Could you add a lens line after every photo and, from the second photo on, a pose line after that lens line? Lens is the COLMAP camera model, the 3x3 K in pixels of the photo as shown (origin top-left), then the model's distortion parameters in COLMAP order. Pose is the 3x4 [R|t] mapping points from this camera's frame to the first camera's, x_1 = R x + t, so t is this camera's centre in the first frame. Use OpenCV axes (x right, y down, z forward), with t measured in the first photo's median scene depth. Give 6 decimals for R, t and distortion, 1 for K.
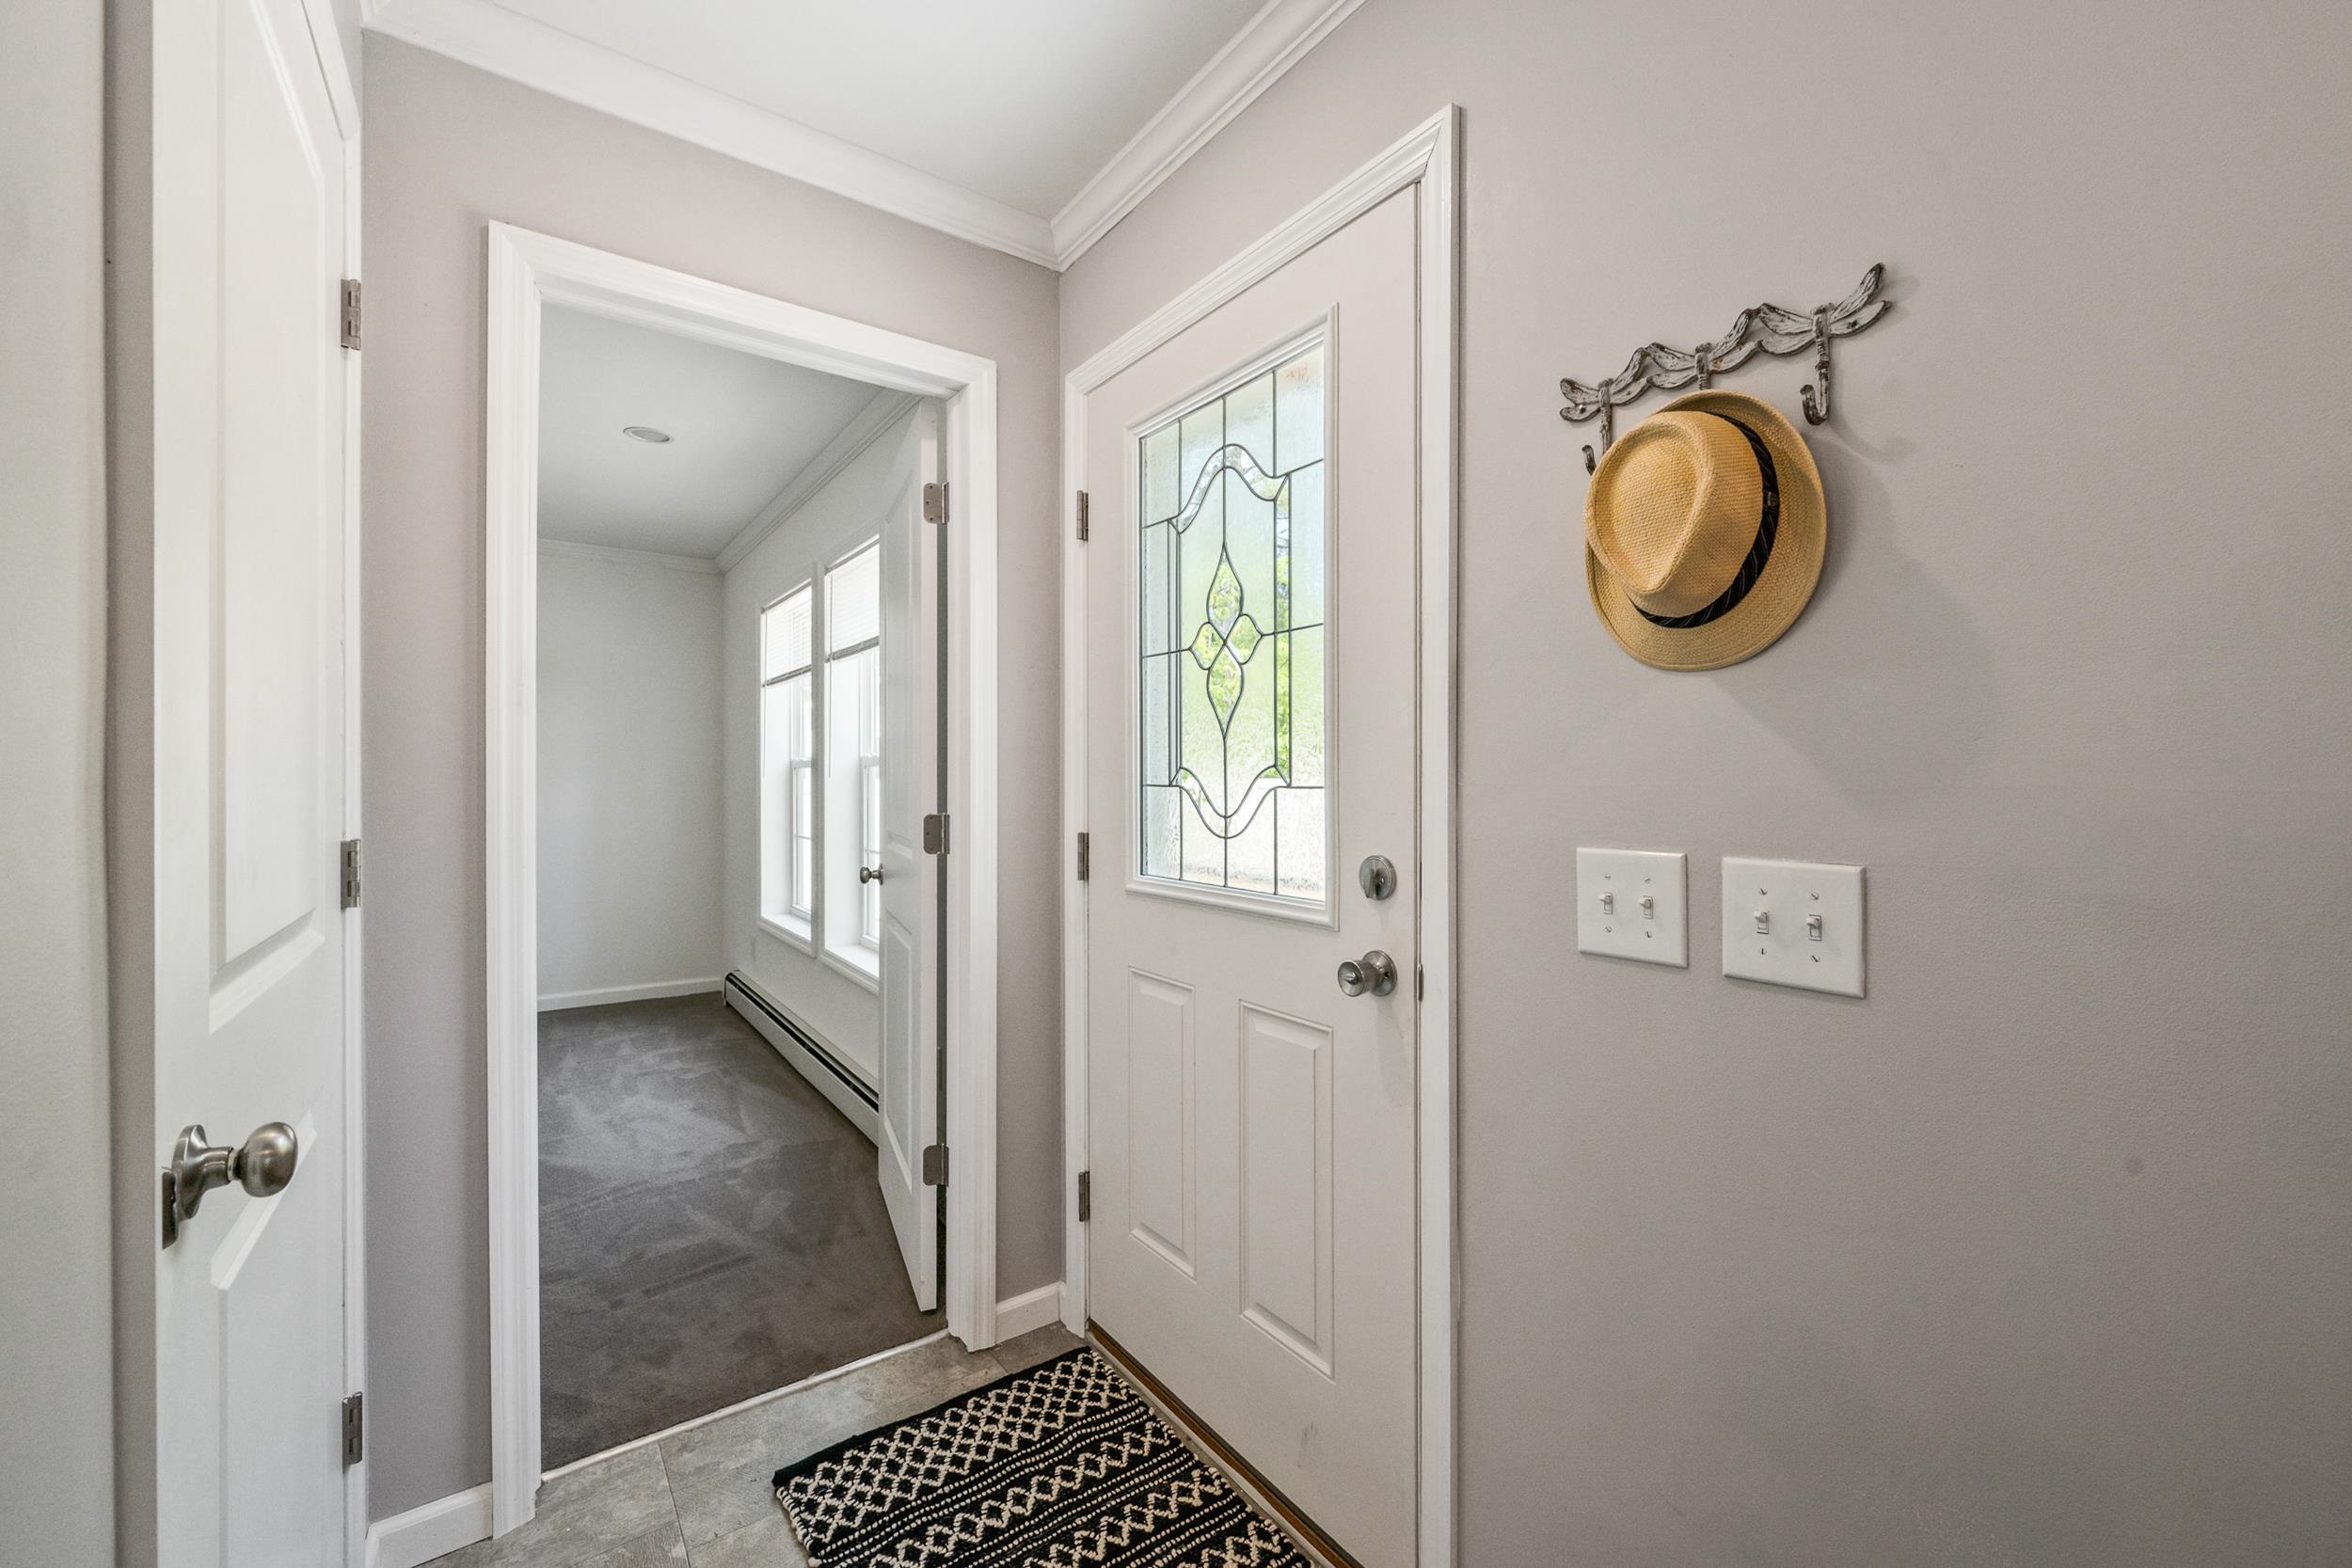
lens RADIAL K [[933.0, 0, 1176.8], [0, 933.0, 777.8], [0, 0, 1]] dist [0.000155, 0.000112]
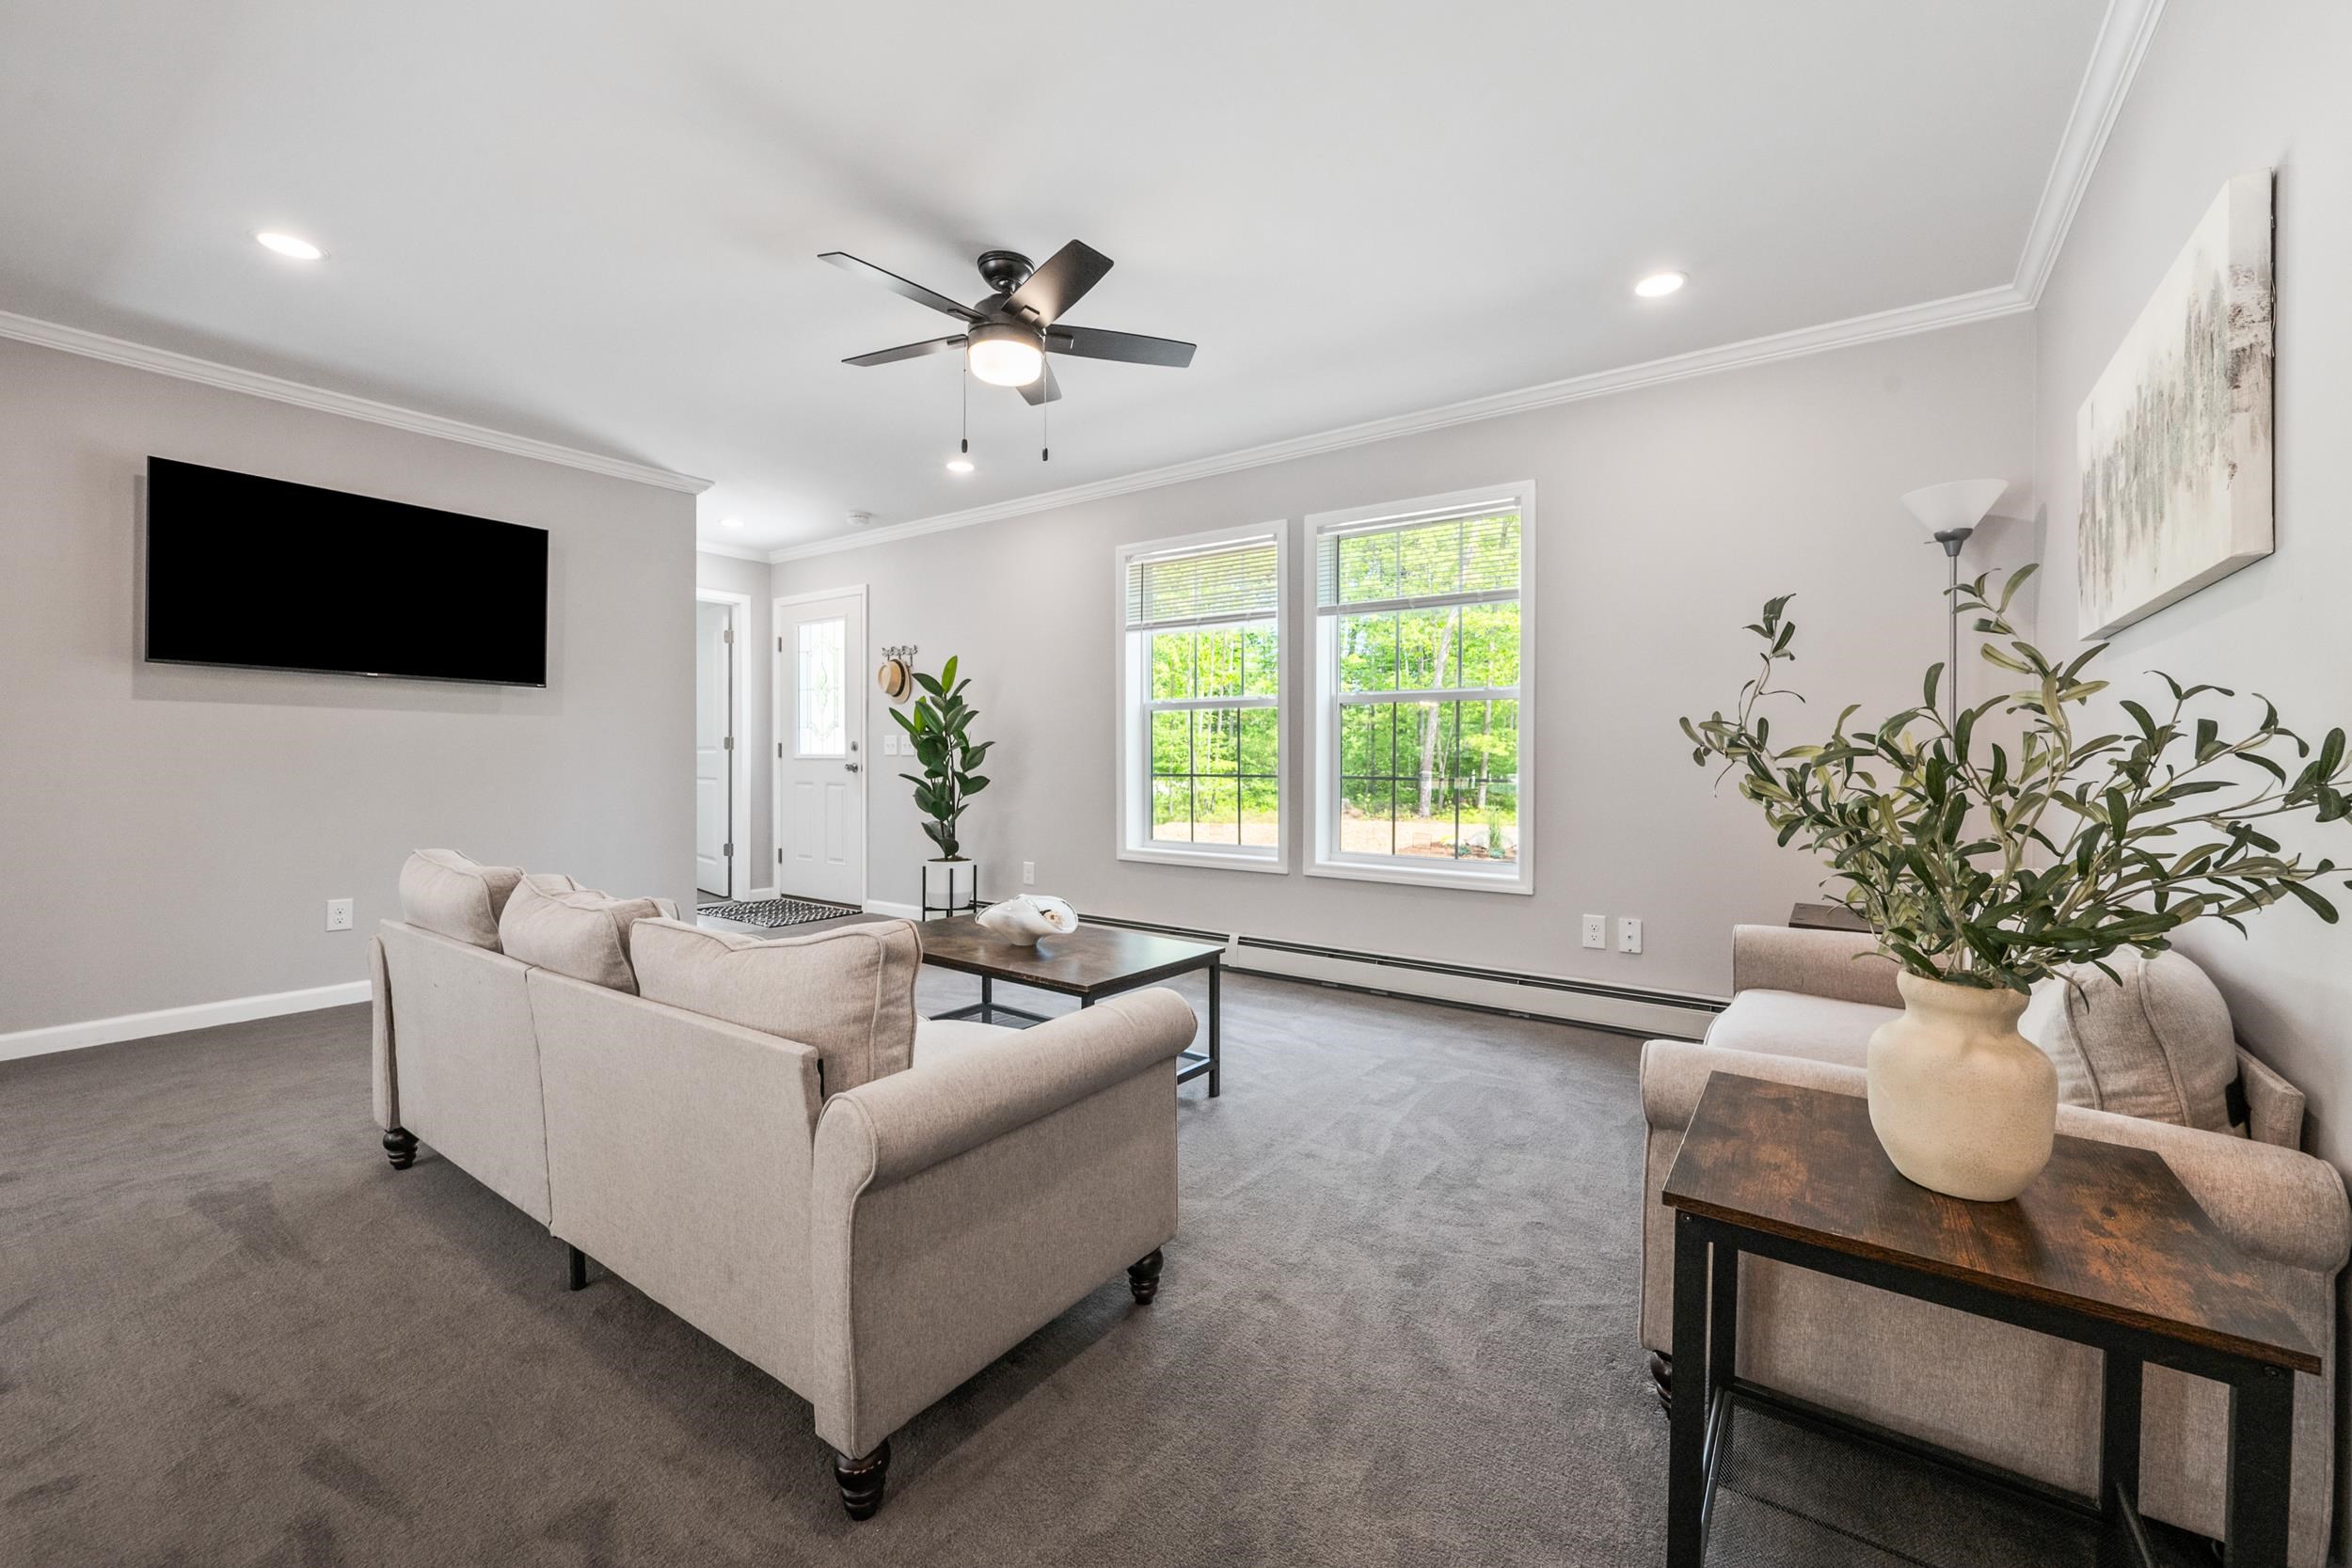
lens RADIAL K [[933.0, 0, 1176.8], [0, 933.0, 777.8], [0, 0, 1]] dist [0.000155, 0.000112]
pose [[0.947591, 0.000444, 0.319485, 0.190993], [-0.007155, 0.999778, 0.019833, 0.120869], [-0.319405, -0.021080, 0.947384, -2.813527]]
